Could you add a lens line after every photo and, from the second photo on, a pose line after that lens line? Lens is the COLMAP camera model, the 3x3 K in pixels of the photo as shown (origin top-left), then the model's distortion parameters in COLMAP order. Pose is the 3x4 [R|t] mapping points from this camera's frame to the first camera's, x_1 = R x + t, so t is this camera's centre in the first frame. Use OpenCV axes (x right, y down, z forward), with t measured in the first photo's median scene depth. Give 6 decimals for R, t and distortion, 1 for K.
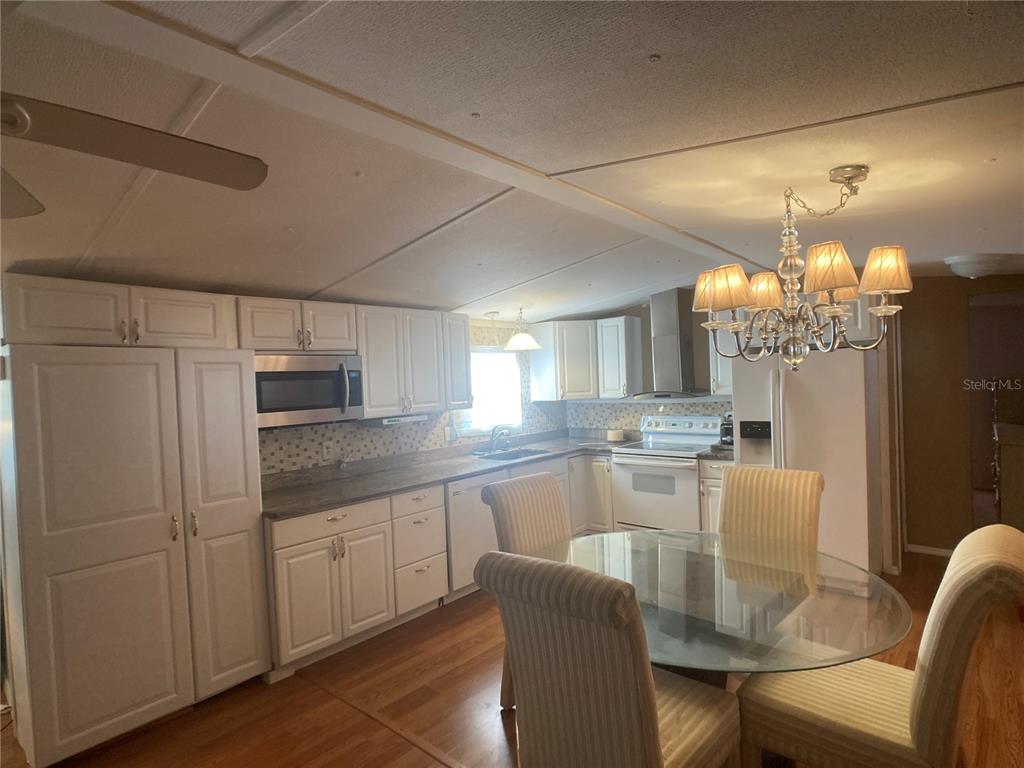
lens RADIAL K [[542.6, 0, 502.1], [0, 542.6, 391.5], [0, 0, 1]] dist [-0.019111, 0.000175]
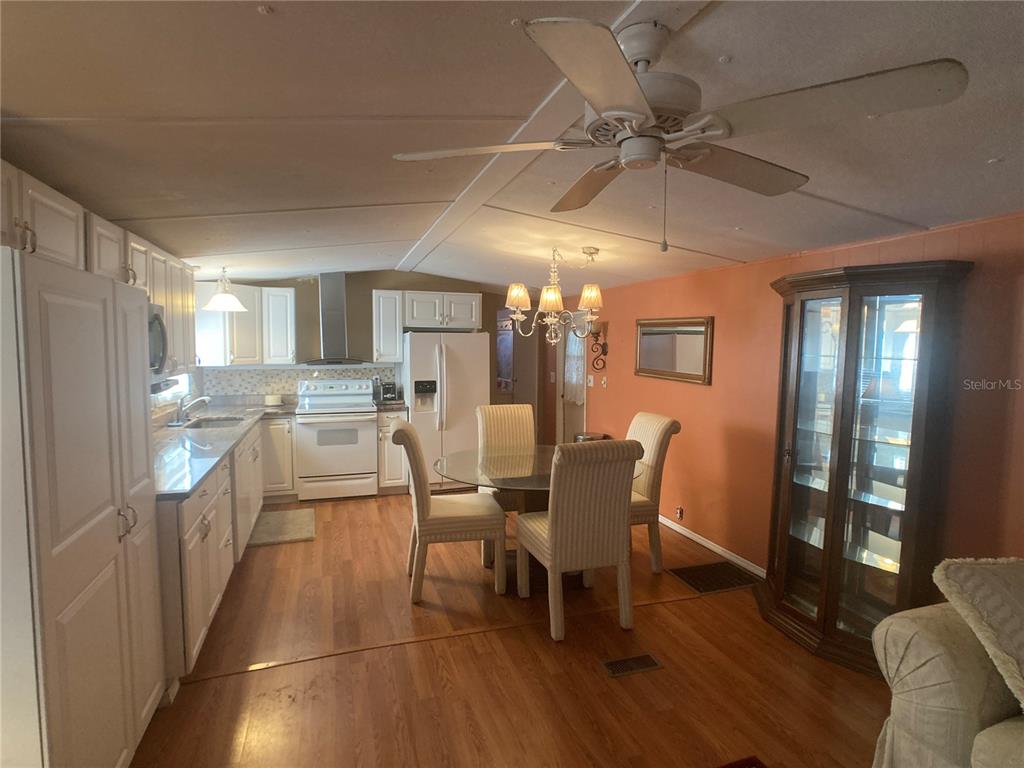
lens RADIAL K [[542.6, 0, 502.1], [0, 542.6, 391.5], [0, 0, 1]] dist [-0.019111, 0.000175]
pose [[0.501727, -0.030900, 0.864474, -0.667821], [-0.010705, 0.999063, 0.041924, 0.022242], [-0.864960, -0.030289, 0.500926, 0.129000]]
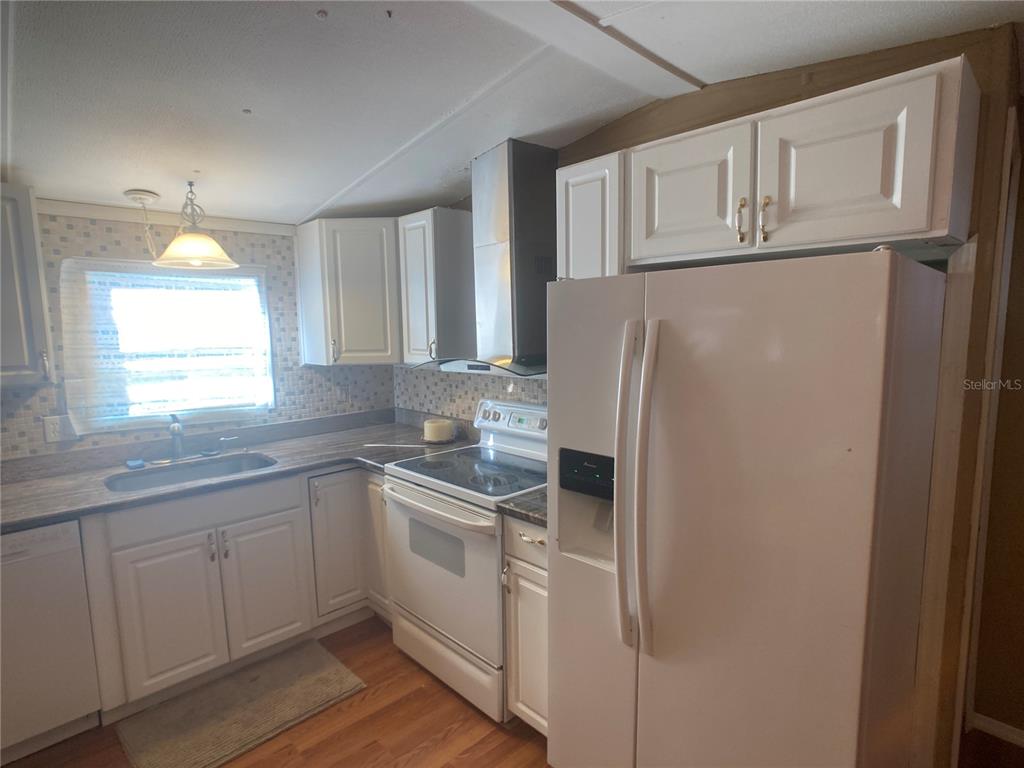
lens RADIAL K [[540.2, 0, 508.0], [0, 540.2, 387.8], [0, 0, 1]] dist [-0.011616, 0.000447]
pose [[0.996305, 0.035084, -0.078397, 0.455324], [-0.027072, 0.994515, 0.101026, -0.030210], [0.081511, -0.098531, 0.991790, 0.639118]]
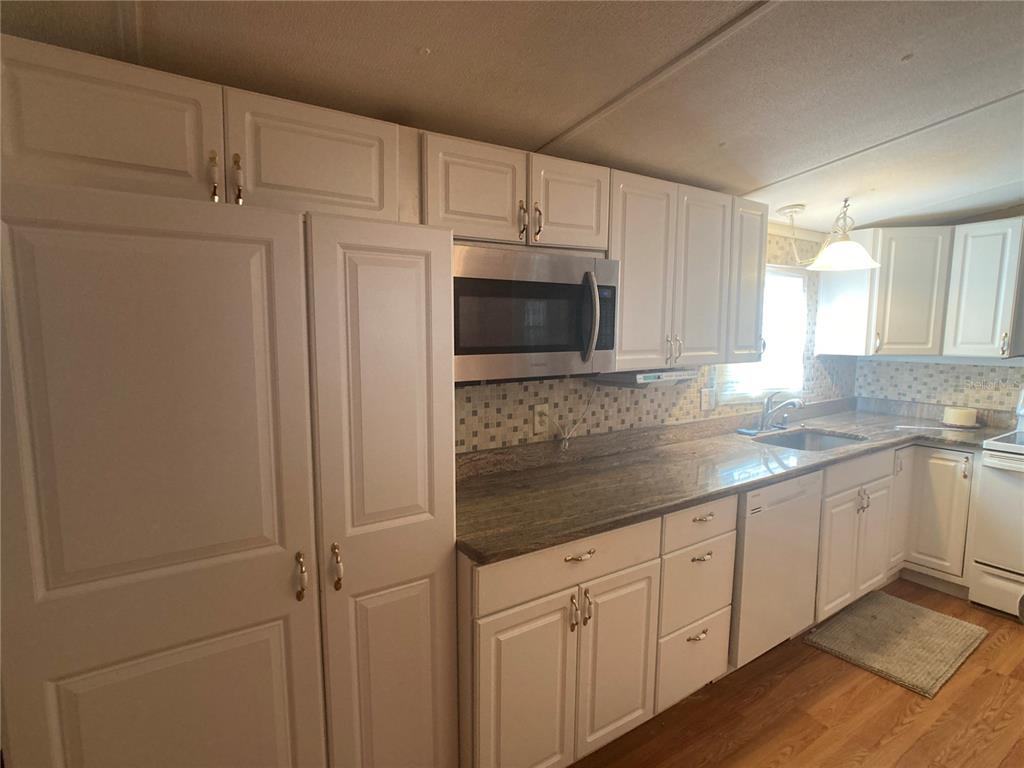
lens RADIAL K [[540.2, 0, 508.0], [0, 540.2, 387.8], [0, 0, 1]] dist [-0.011616, 0.000447]
pose [[0.968642, 0.066698, -0.239340, -0.211677], [-0.043857, 0.994068, 0.099526, 0.013308], [0.244559, -0.085908, 0.965821, 0.391403]]
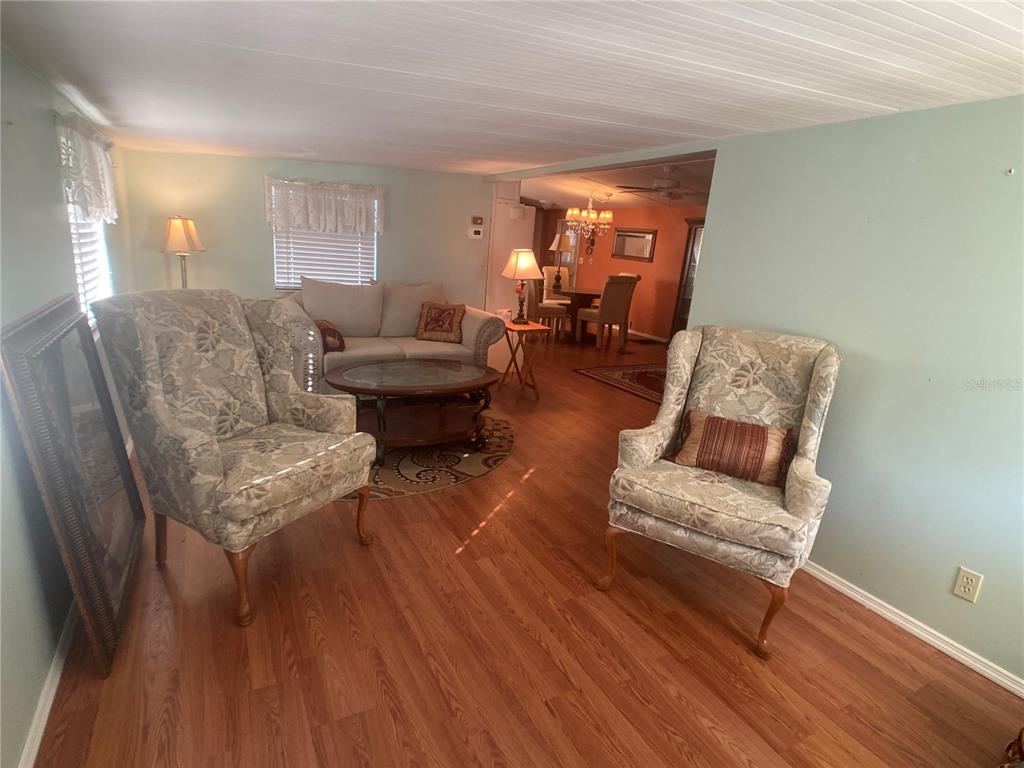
lens RADIAL K [[542.6, 0, 502.1], [0, 542.6, 391.5], [0, 0, 1]] dist [-0.019111, 0.000175]
pose [[0.336071, -0.187381, 0.923009, -2.061277], [-0.071278, 0.972139, 0.223307, 0.119653], [-0.939136, -0.140837, 0.313352, 0.106222]]
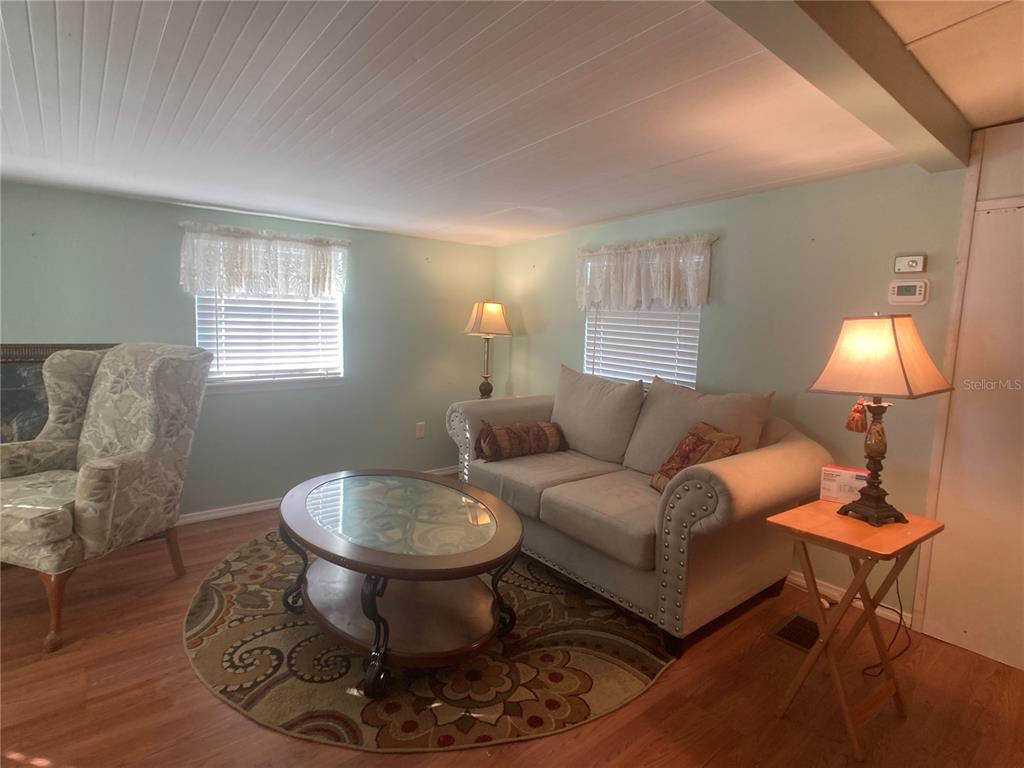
lens RADIAL K [[535.4, 0, 515.8], [0, 535.4, 374.9], [0, 0, 1]] dist [-0.041917, 0.020944]
pose [[0.987235, 0.086917, -0.133460, -1.014689], [-0.074869, 0.992867, 0.092784, 0.108903], [0.140573, -0.081607, 0.986701, 0.017360]]
